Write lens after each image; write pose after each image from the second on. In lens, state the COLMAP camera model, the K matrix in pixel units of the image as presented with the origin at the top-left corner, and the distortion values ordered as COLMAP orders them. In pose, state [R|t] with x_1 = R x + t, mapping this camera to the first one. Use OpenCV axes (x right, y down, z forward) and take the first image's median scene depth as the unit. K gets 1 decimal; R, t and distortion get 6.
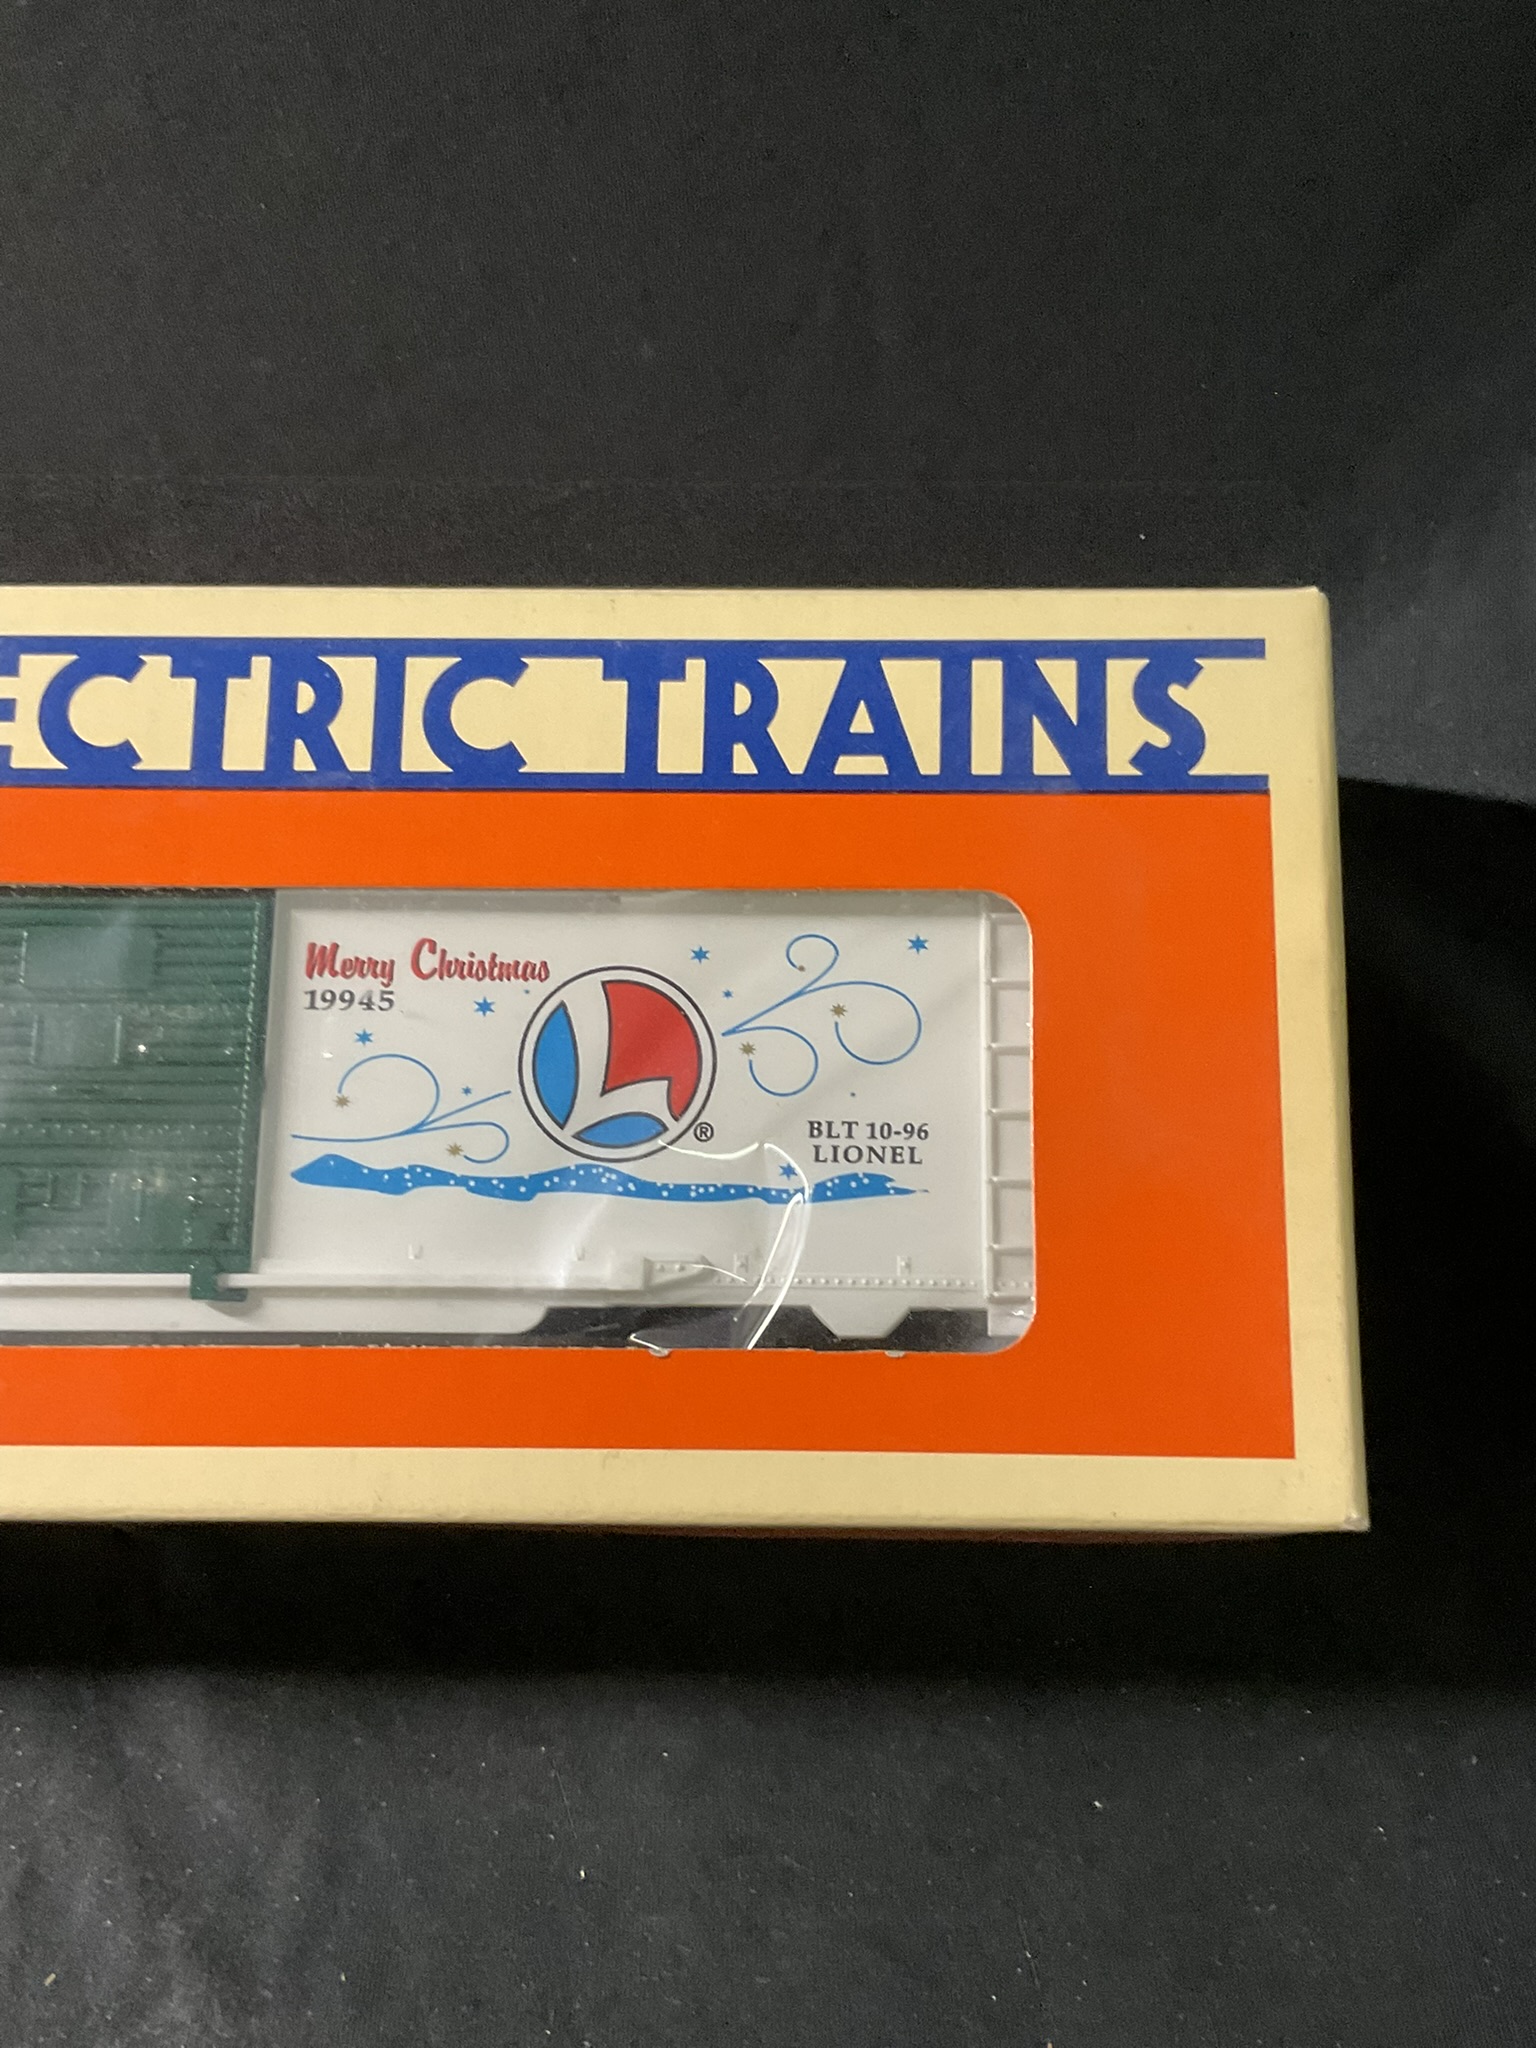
lens RADIAL K [[2209.5, 0, 768.0], [0, 2209.5, 1024.0], [0, 0, 1]] dist [0.108750, -0.407271]
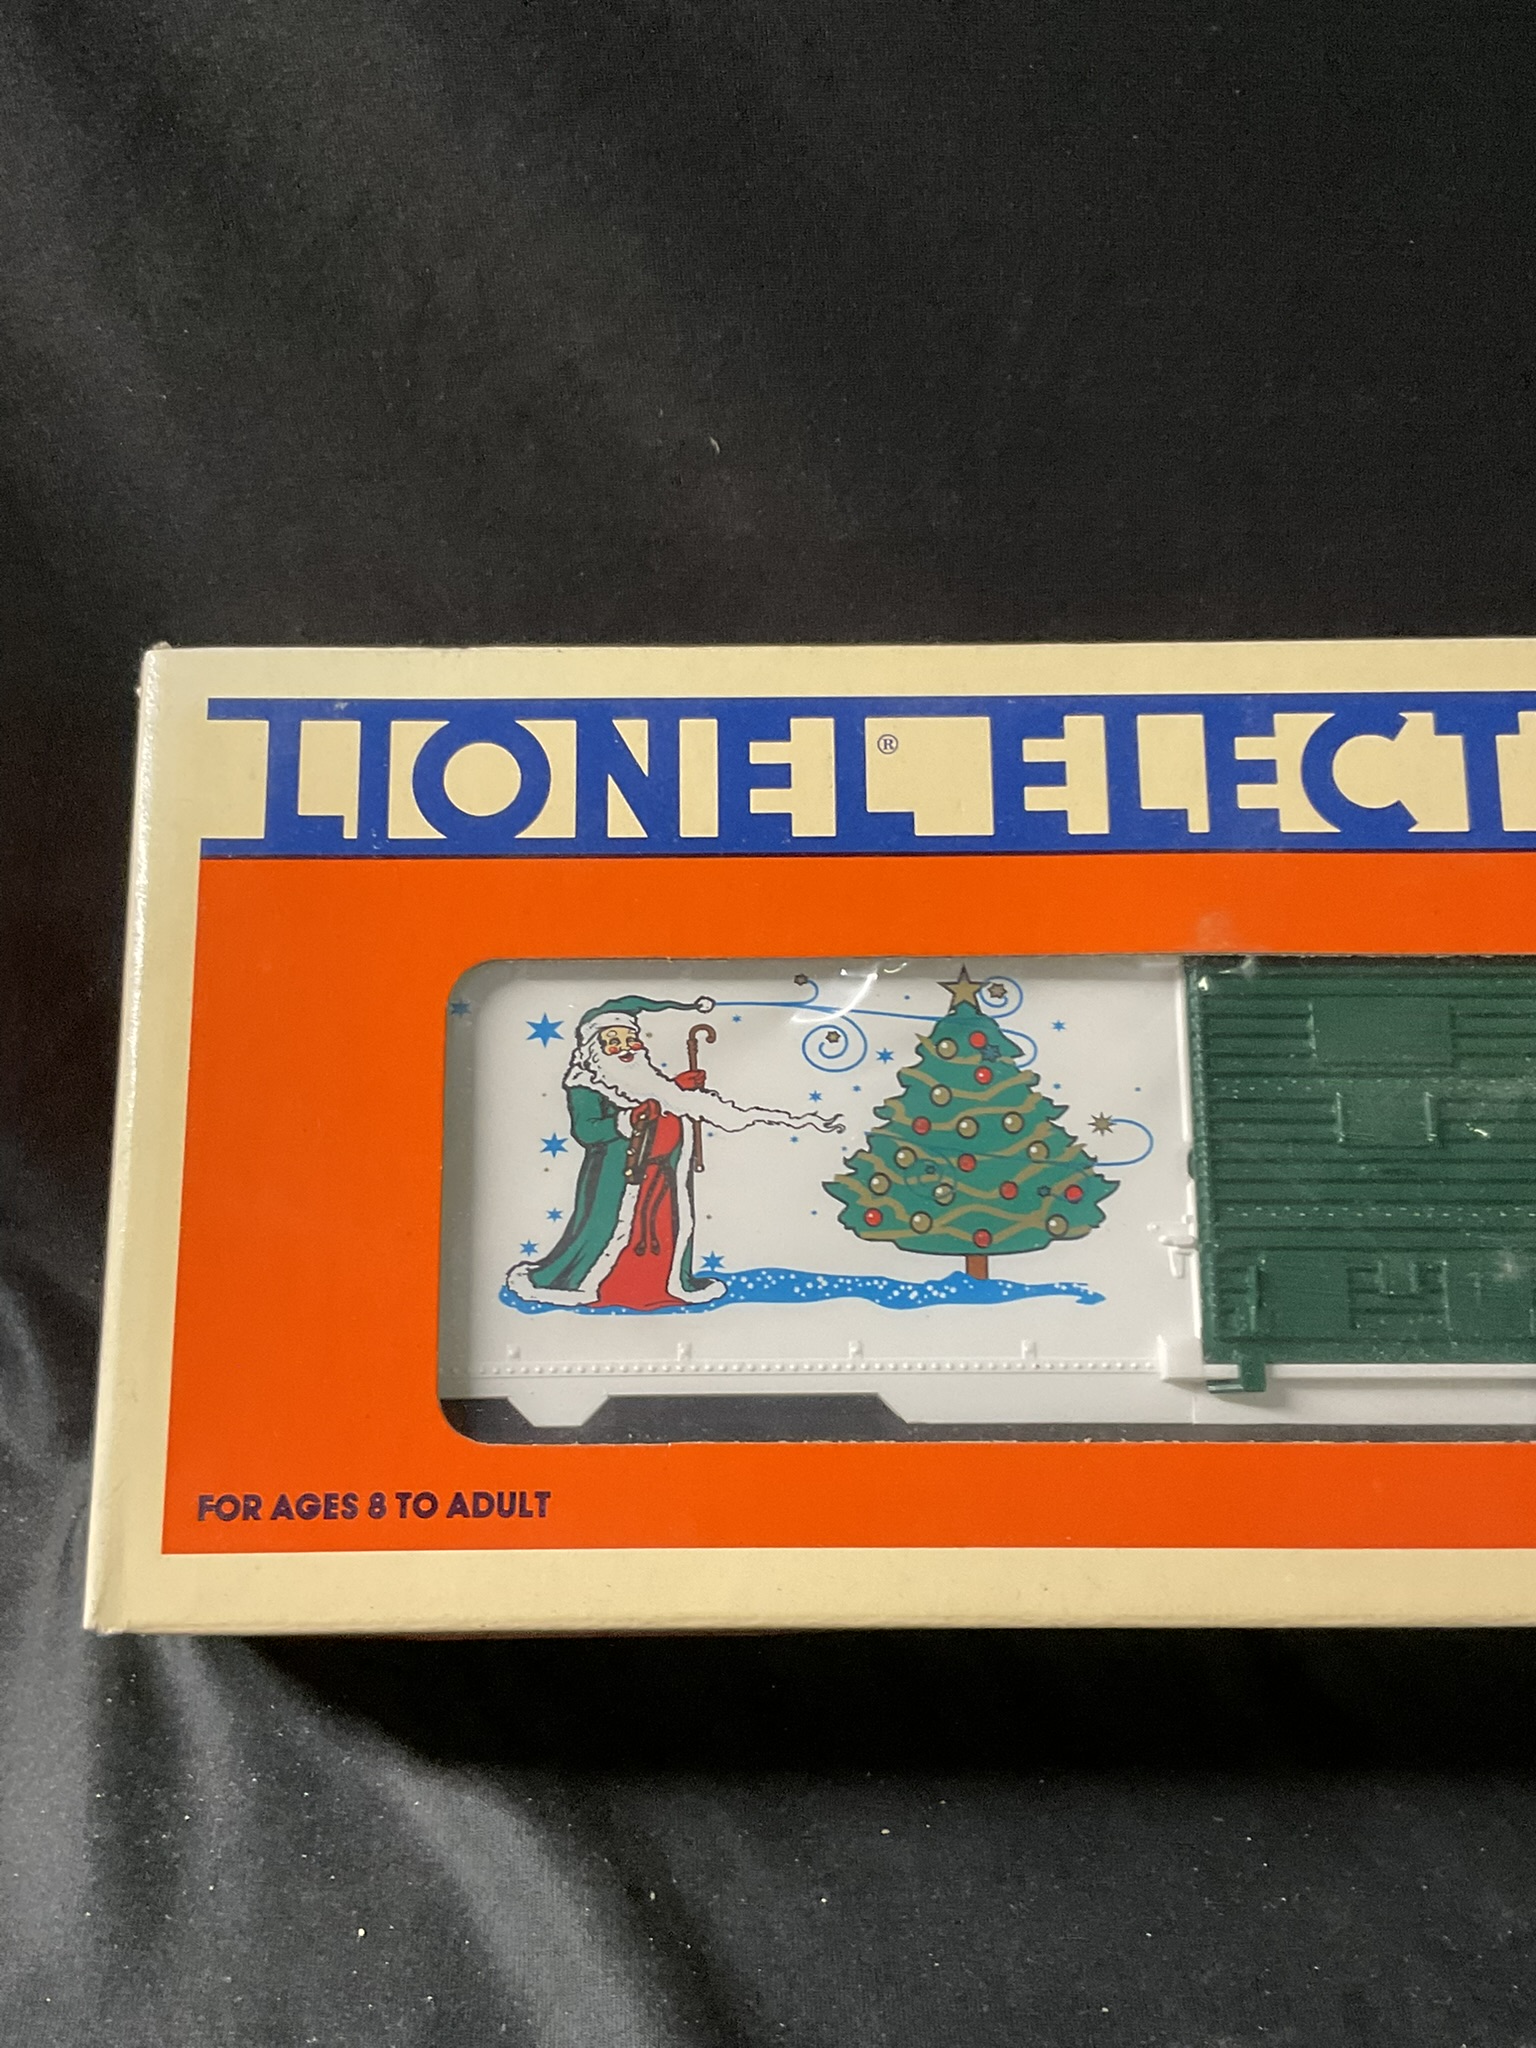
lens RADIAL K [[2310.1, 0, 768.0], [0, 2310.1, 1024.0], [0, 0, 1]] dist [0.033304, -0.008537]
pose [[0.999776, -0.012656, 0.016951, -0.571030], [0.013186, 0.999416, -0.031540, -0.004686], [-0.016542, 0.031756, 0.999359, 0.017563]]
